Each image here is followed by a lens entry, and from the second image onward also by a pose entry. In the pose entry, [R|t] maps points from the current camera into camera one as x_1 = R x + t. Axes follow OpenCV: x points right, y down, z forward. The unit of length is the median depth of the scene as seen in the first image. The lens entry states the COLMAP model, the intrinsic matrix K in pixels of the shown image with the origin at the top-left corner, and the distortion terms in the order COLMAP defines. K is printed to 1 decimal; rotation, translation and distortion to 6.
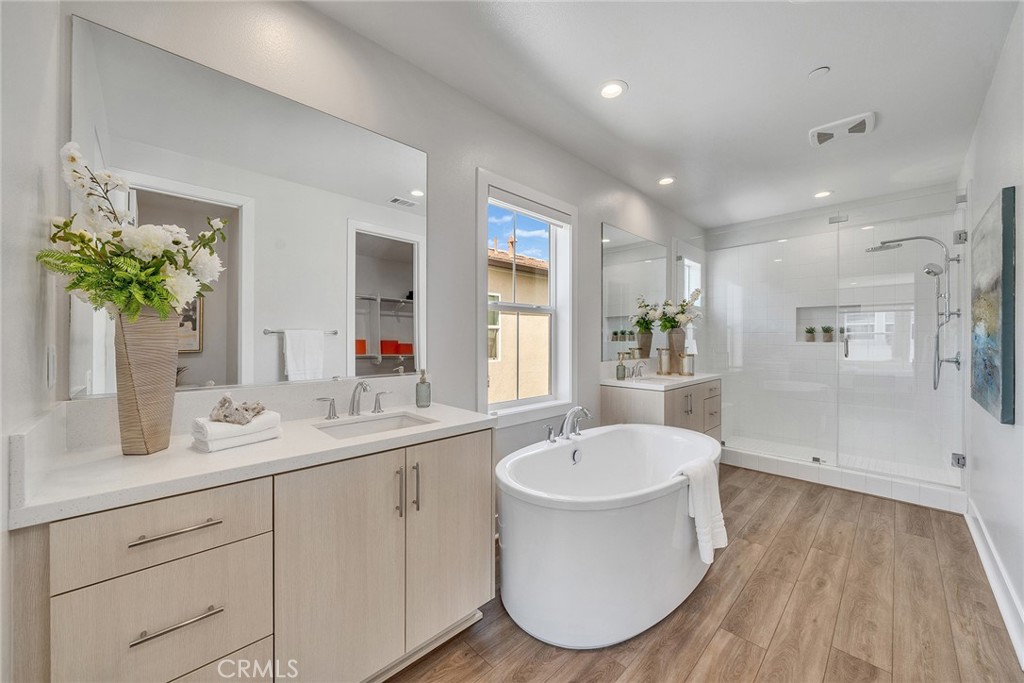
lens RADIAL K [[366.3, 0, 509.9], [0, 366.3, 337.8], [0, 0, 1]] dist [-0.002439, -0.000117]
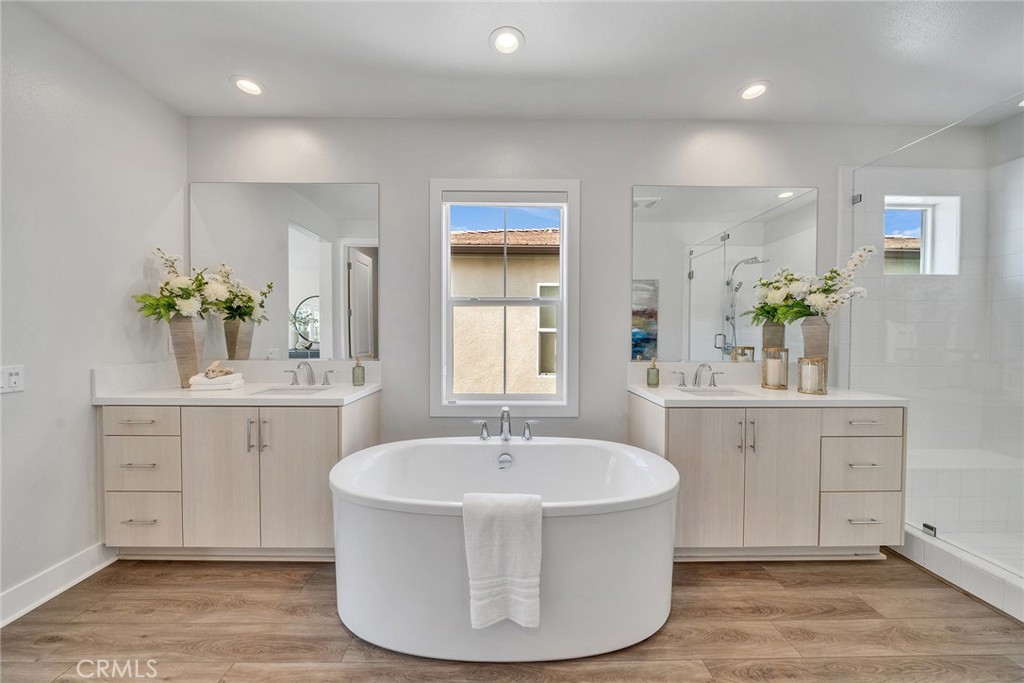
lens RADIAL K [[337.7, 0, 509.8], [0, 337.7, 339.2], [0, 0, 1]] dist [-0.006164, 0.000020]
pose [[0.738604, 0.008002, -0.674093, 0.774173], [0.000202, 0.999927, 0.012091, 0.009486], [0.674140, -0.009067, 0.738548, 0.395335]]
